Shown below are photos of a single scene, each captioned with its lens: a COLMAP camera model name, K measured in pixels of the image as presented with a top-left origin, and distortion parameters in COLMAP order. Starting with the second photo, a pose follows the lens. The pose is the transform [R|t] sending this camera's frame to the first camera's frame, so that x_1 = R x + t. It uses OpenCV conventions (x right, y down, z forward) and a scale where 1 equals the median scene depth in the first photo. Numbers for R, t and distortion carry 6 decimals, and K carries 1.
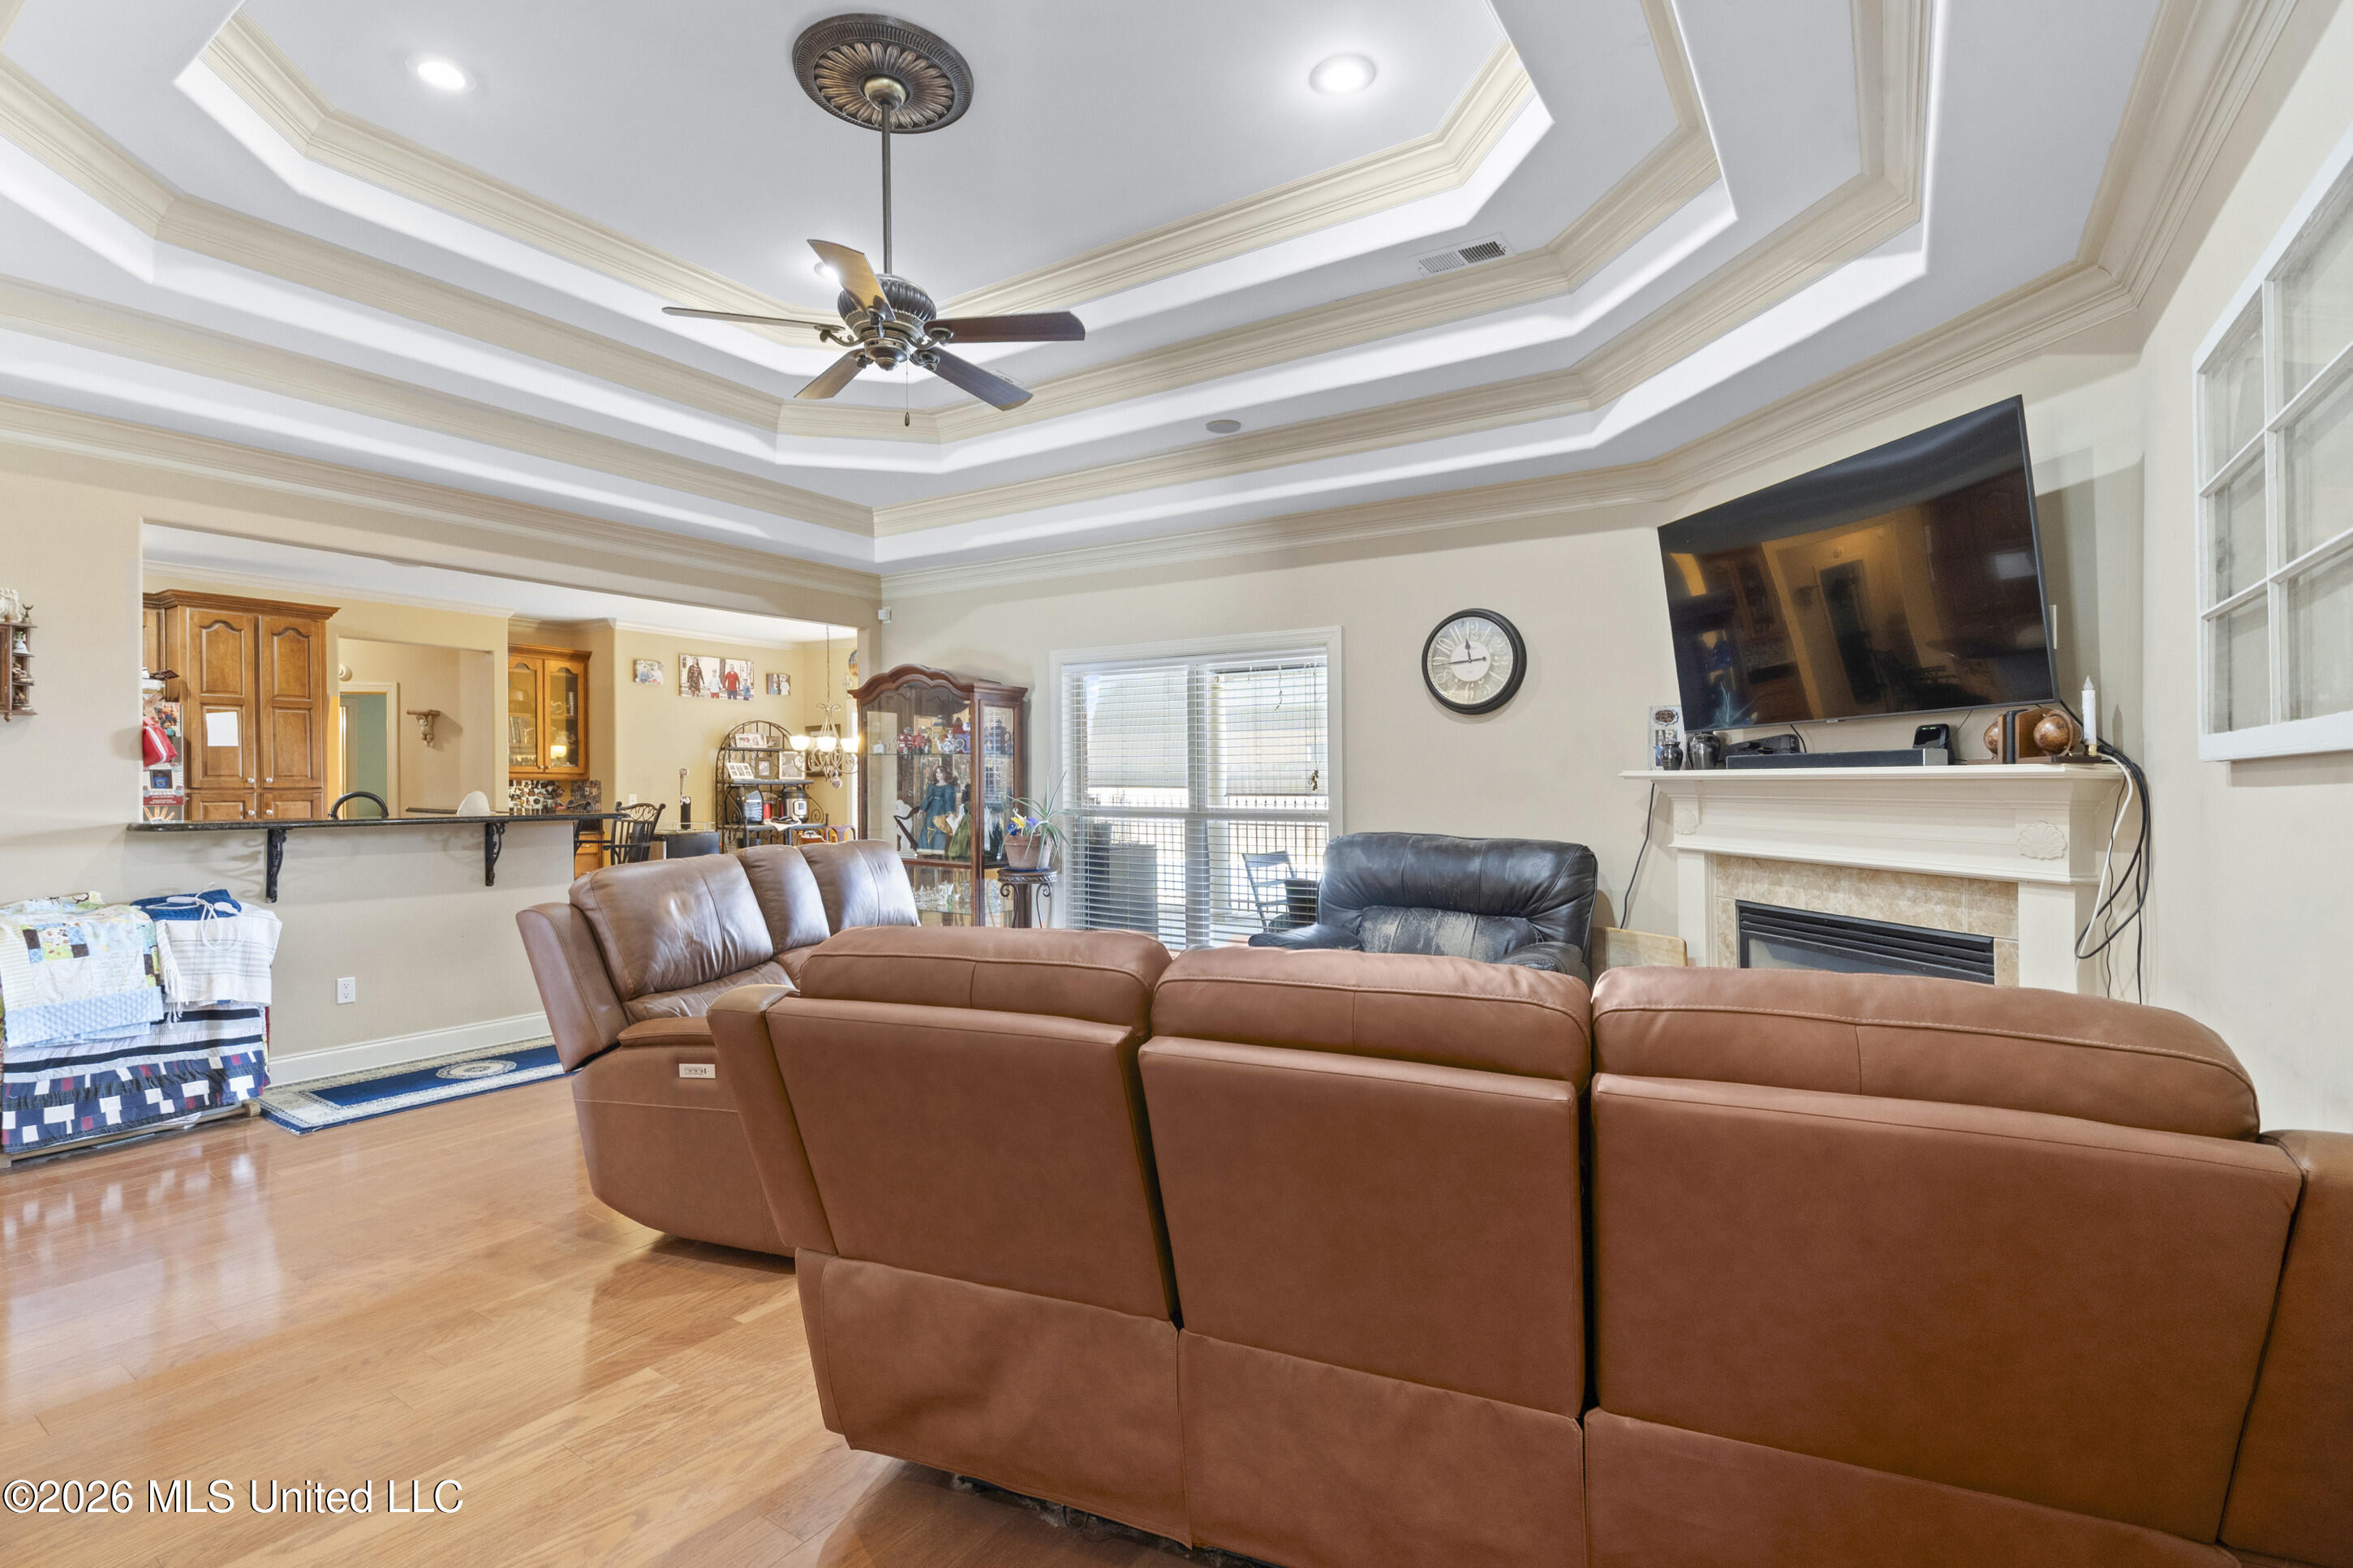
lens RADIAL K [[1079.3, 0, 1172.6], [0, 1079.3, 785.9], [0, 0, 1]] dist [-0.005647, 0.000965]
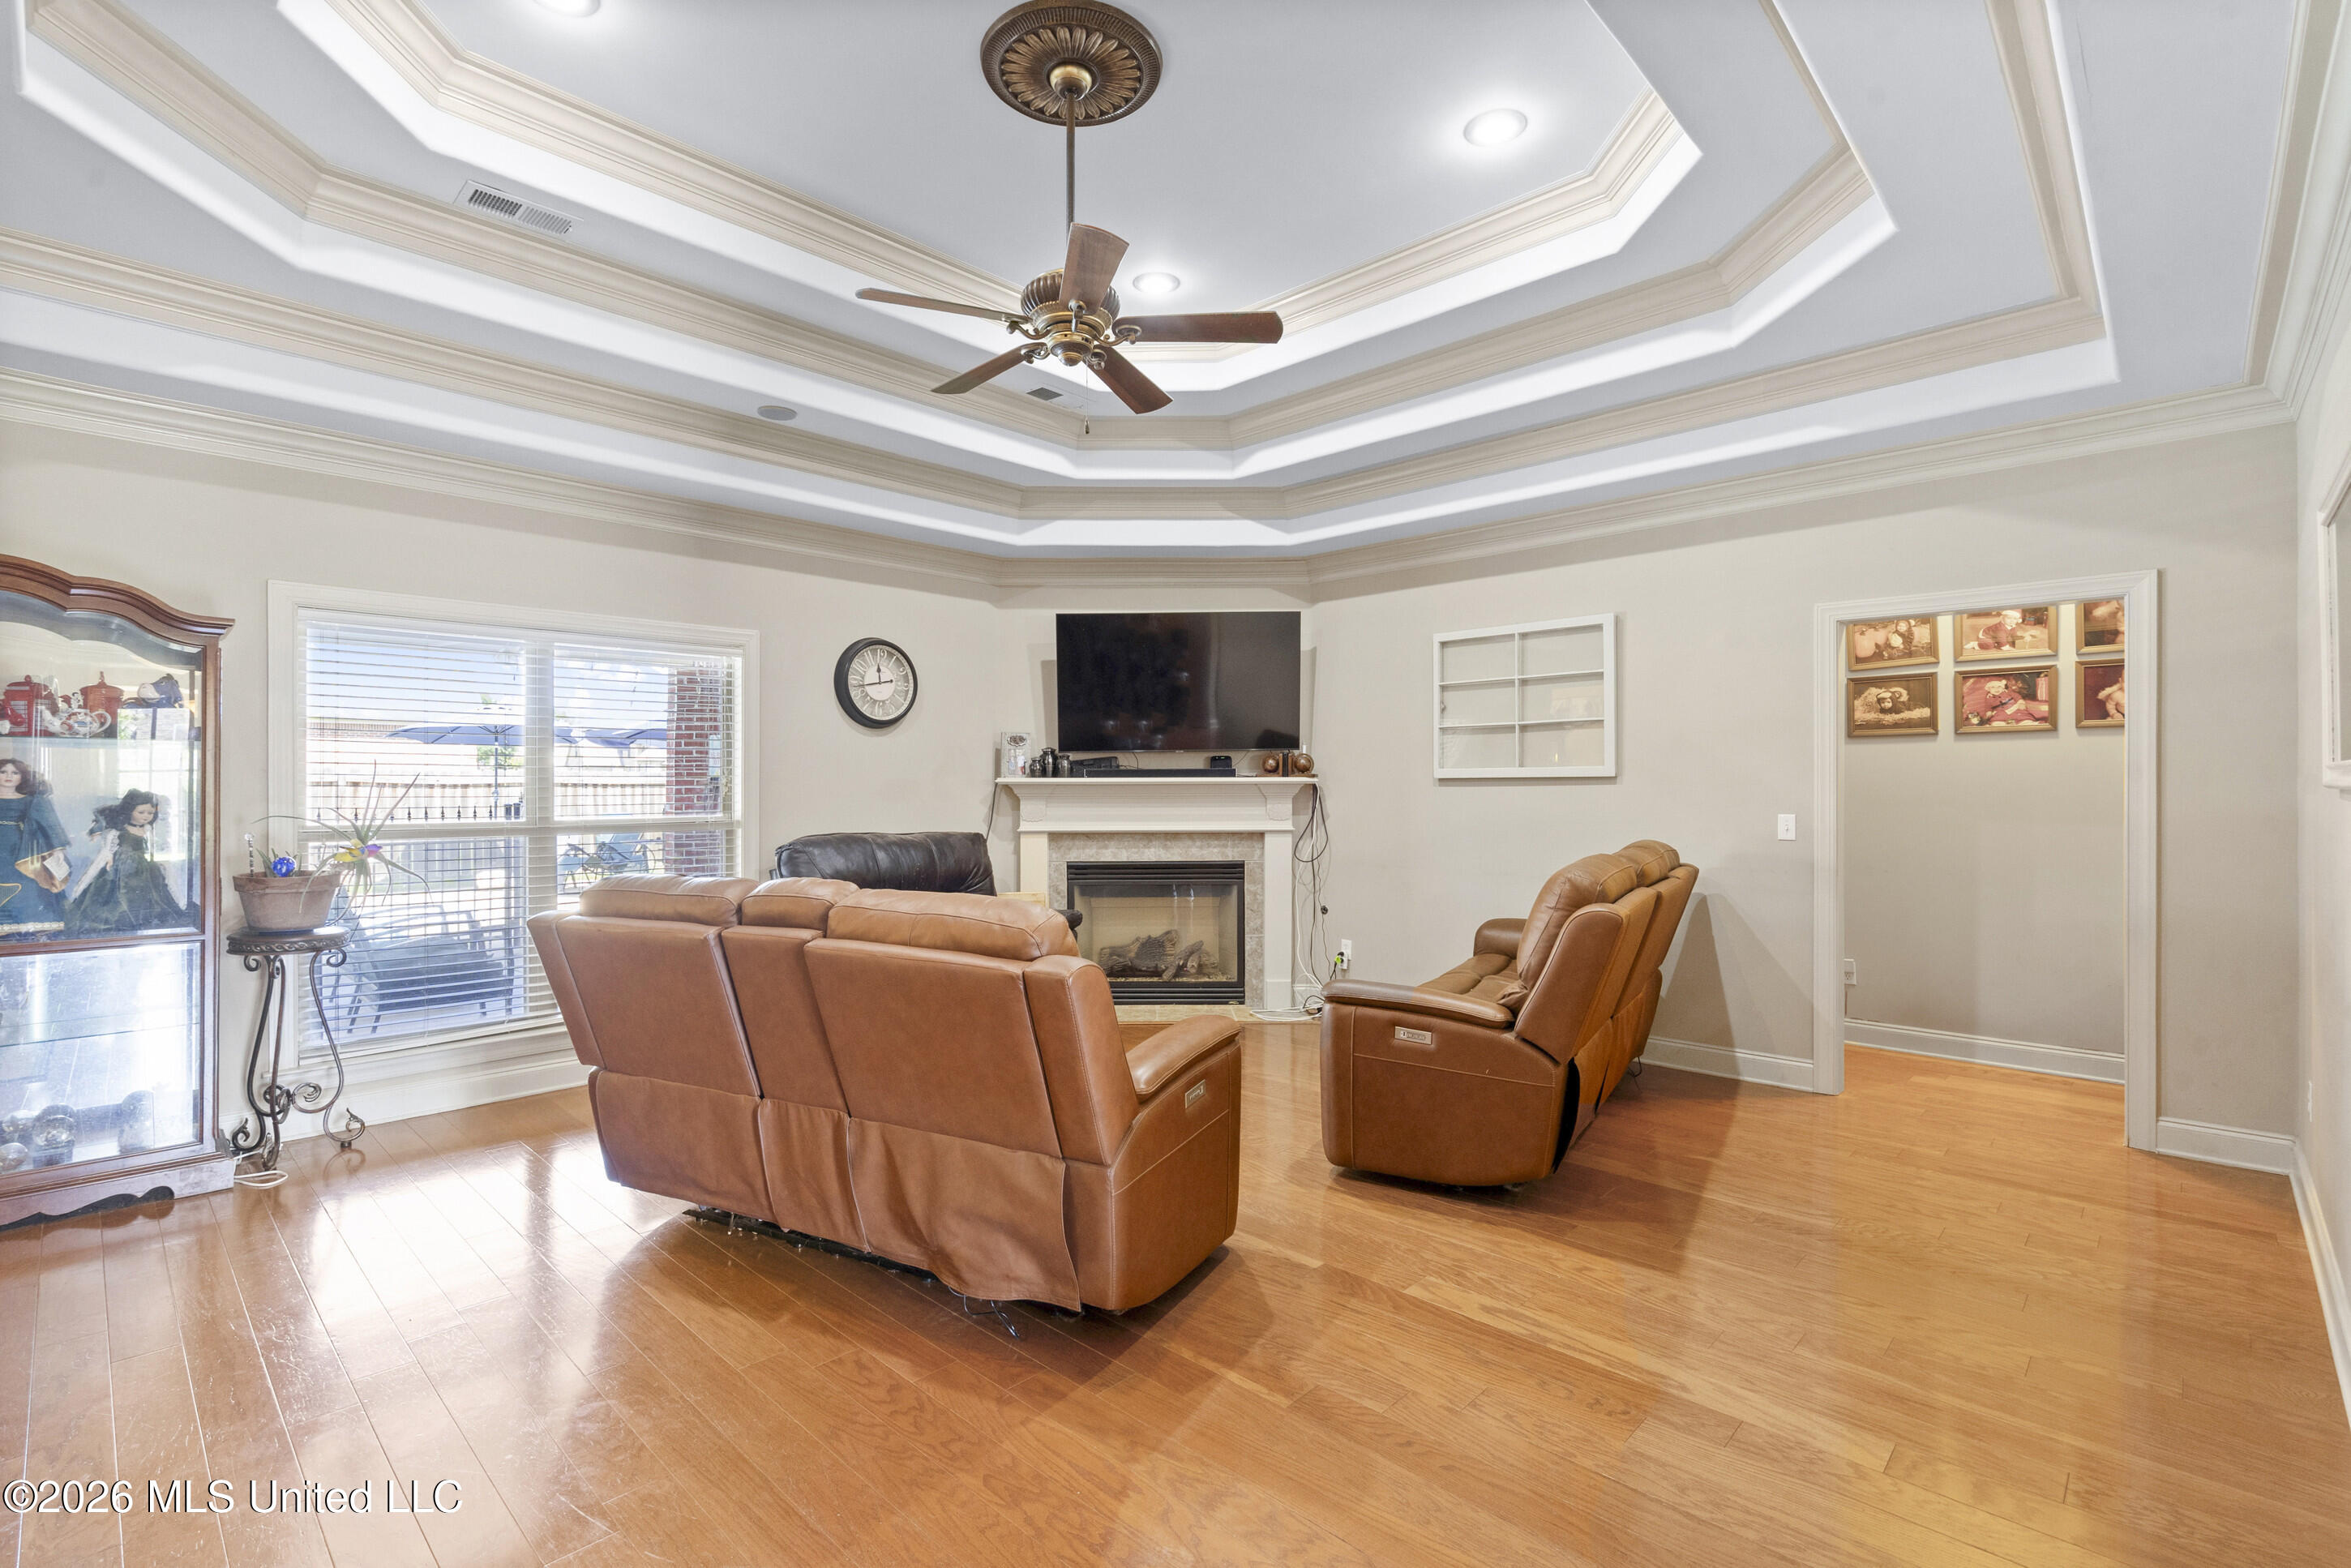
lens RADIAL K [[1078.6, 0, 1126.9], [0, 1078.6, 778.8], [0, 0, 1]] dist [-0.005647, 0.000965]
pose [[0.191307, 0.001901, 0.981528, -1.116593], [0.005419, 0.999981, -0.002993, -0.009582], [-0.981515, 0.005891, 0.191293, 0.703701]]
